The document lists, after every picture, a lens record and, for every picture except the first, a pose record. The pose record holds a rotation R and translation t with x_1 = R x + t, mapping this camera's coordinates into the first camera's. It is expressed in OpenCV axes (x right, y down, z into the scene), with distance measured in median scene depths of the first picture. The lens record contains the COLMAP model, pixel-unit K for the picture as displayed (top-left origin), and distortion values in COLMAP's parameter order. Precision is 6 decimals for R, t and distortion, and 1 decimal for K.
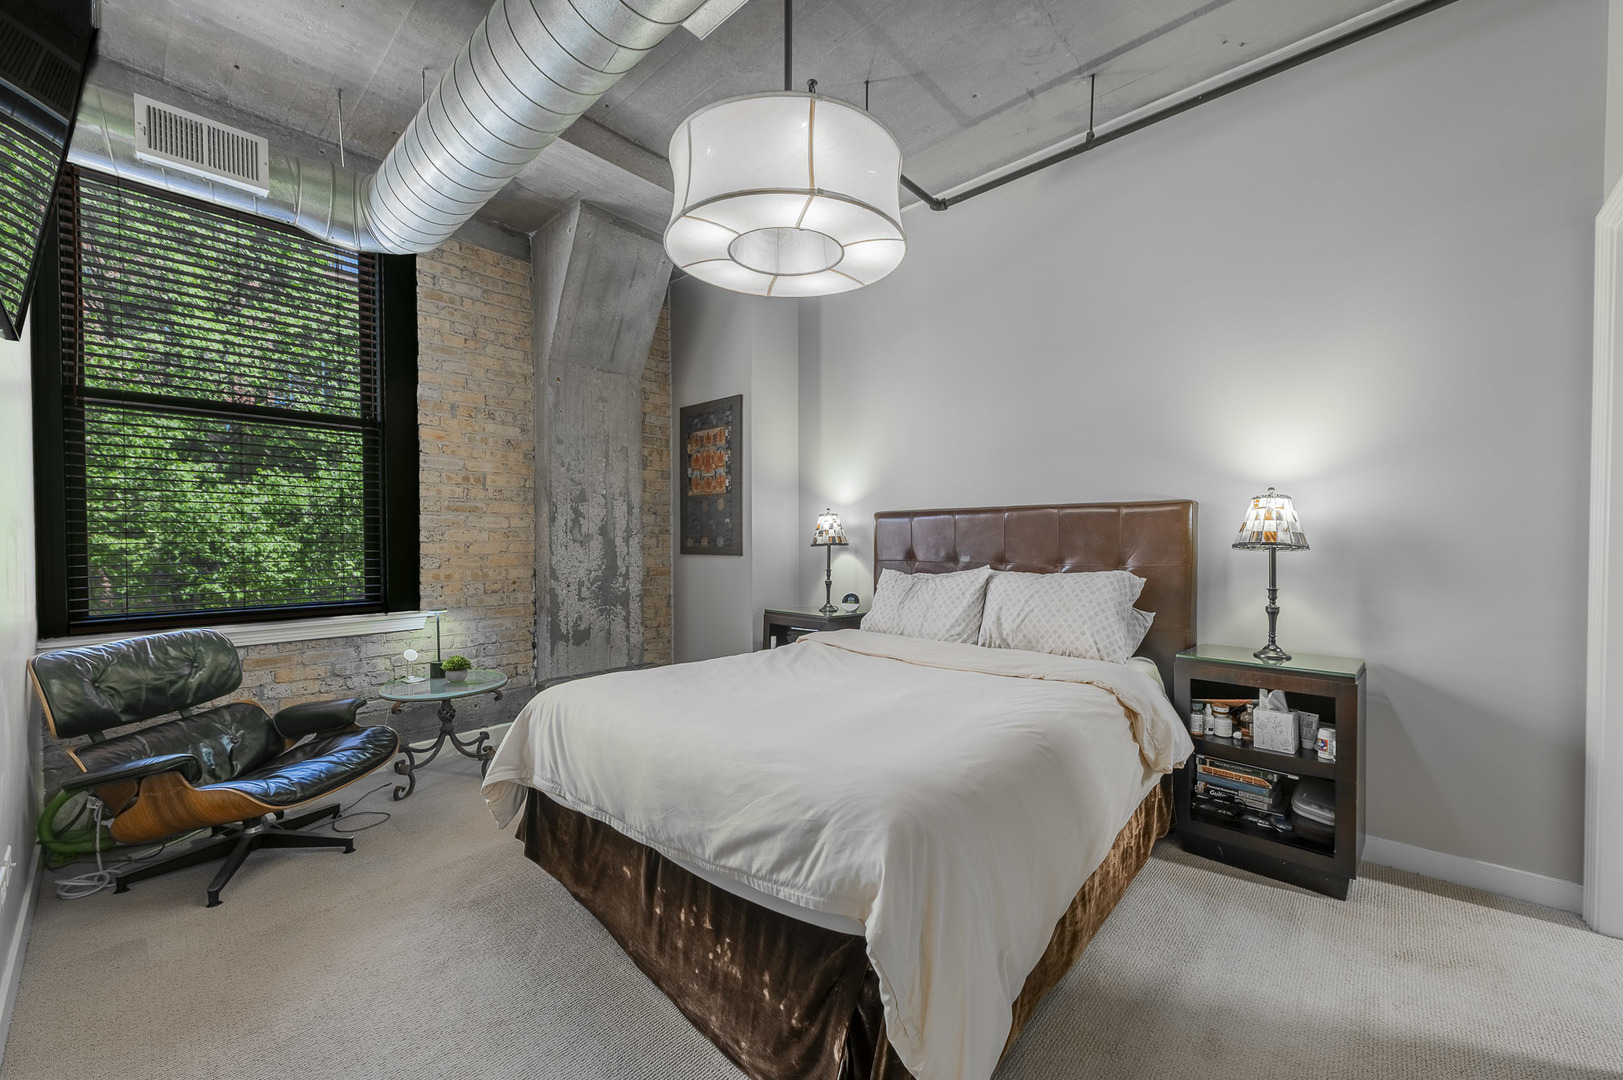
lens RADIAL K [[631.2, 0, 809.0], [0, 631.2, 545.0], [0, 0, 1]] dist [0.009837, -0.001436]
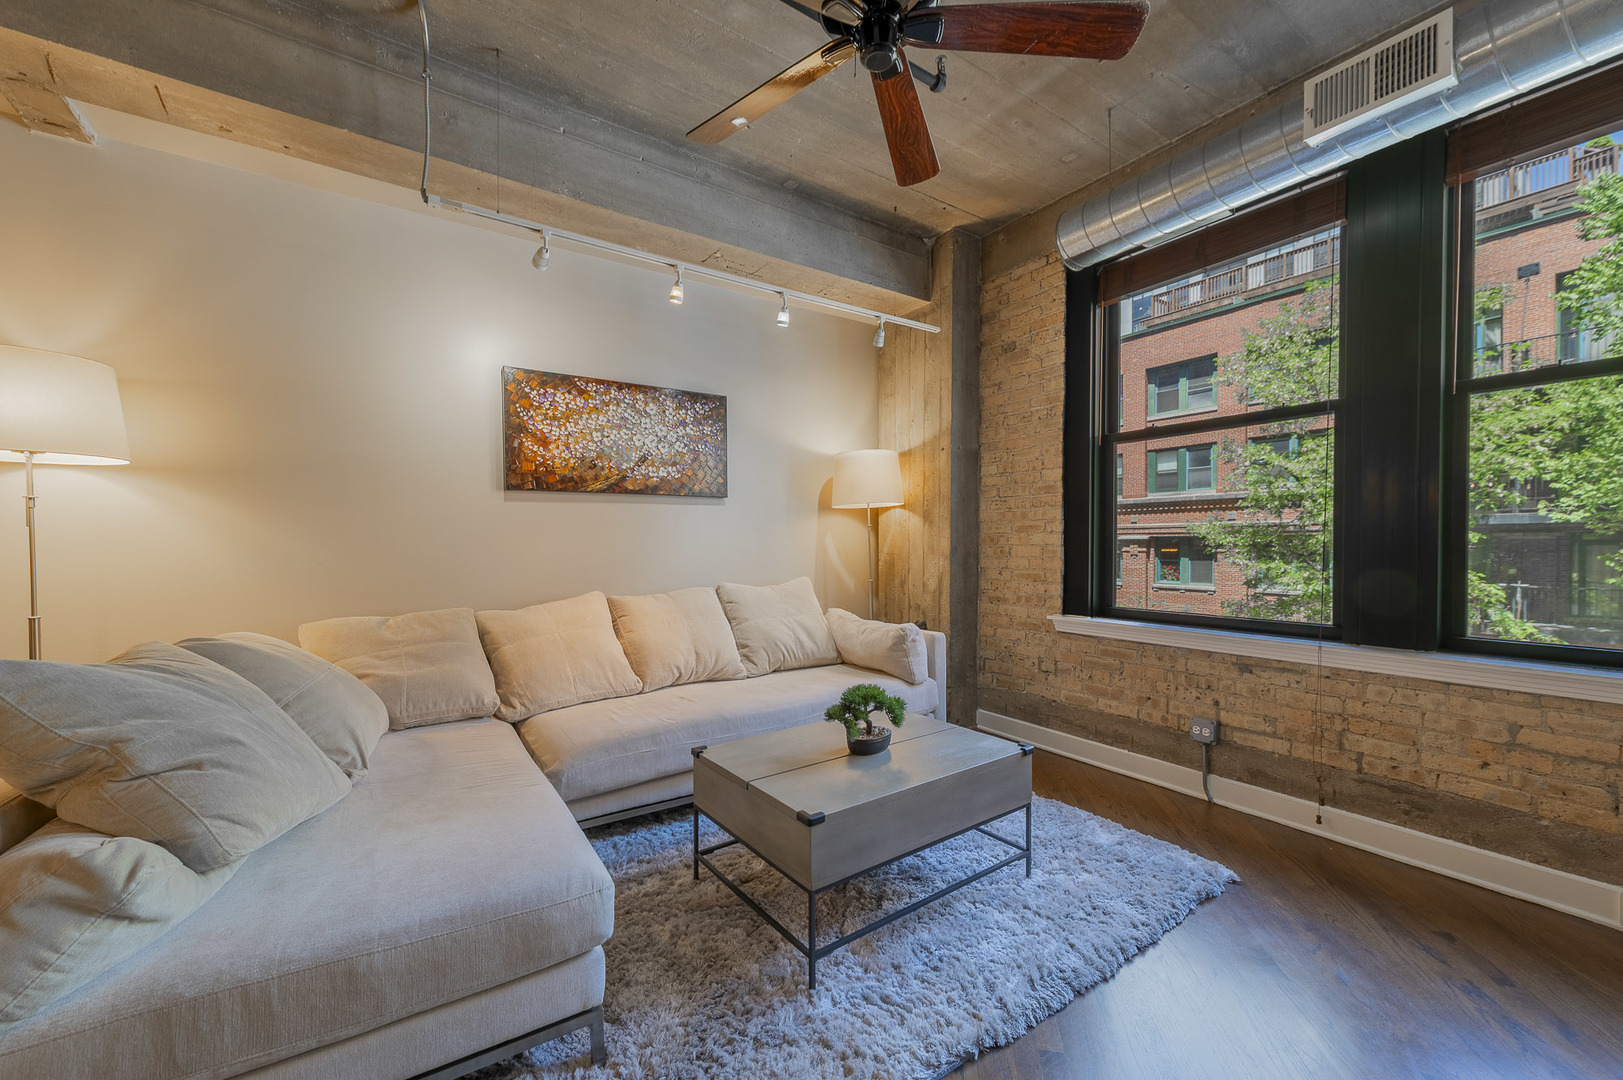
lens RADIAL K [[631.2, 0, 807.5], [0, 631.2, 551.2], [0, 0, 1]] dist [0.009837, -0.001436]
pose [[-0.233180, 0.011582, -0.972365, 0.065893], [-0.003152, 0.999915, 0.012666, -0.003467], [0.972429, 0.006019, -0.233123, 0.454511]]
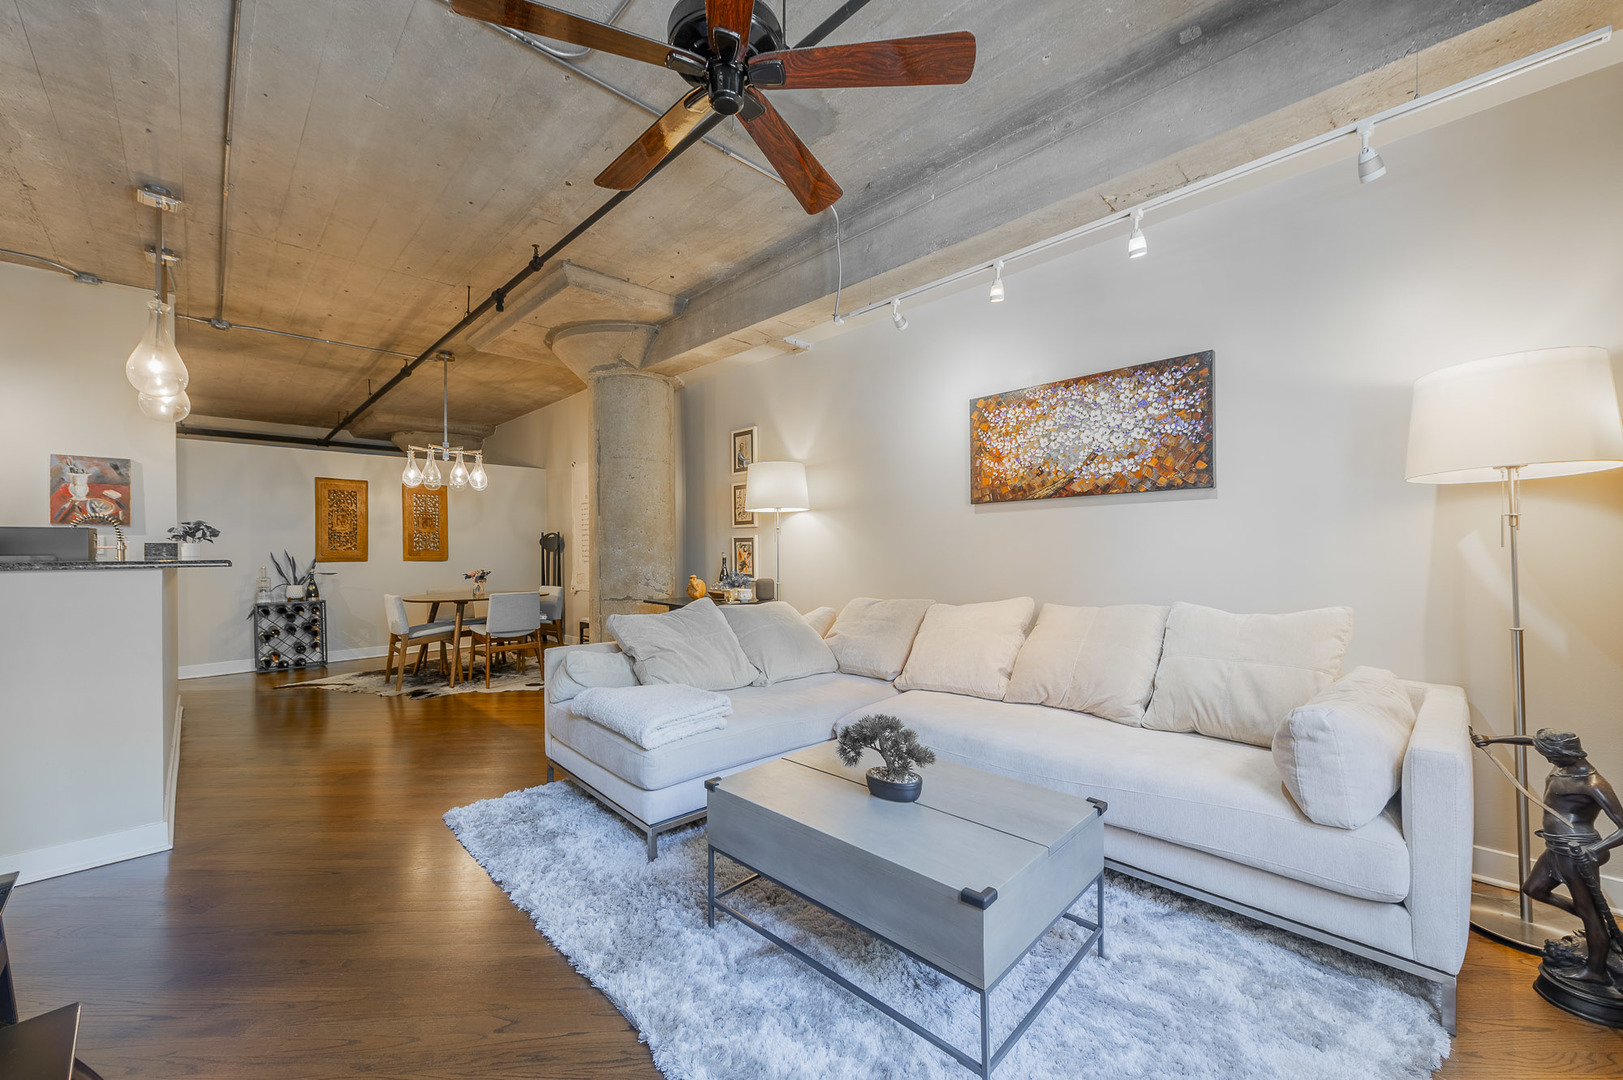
lens RADIAL K [[631.2, 0, 806.7], [0, 631.2, 544.8], [0, 0, 1]] dist [0.009837, -0.001436]
pose [[-0.998029, 0.003207, 0.062675, -0.789183], [0.003377, 0.999991, 0.002613, -0.019047], [-0.062666, 0.002819, -0.998031, 1.121237]]
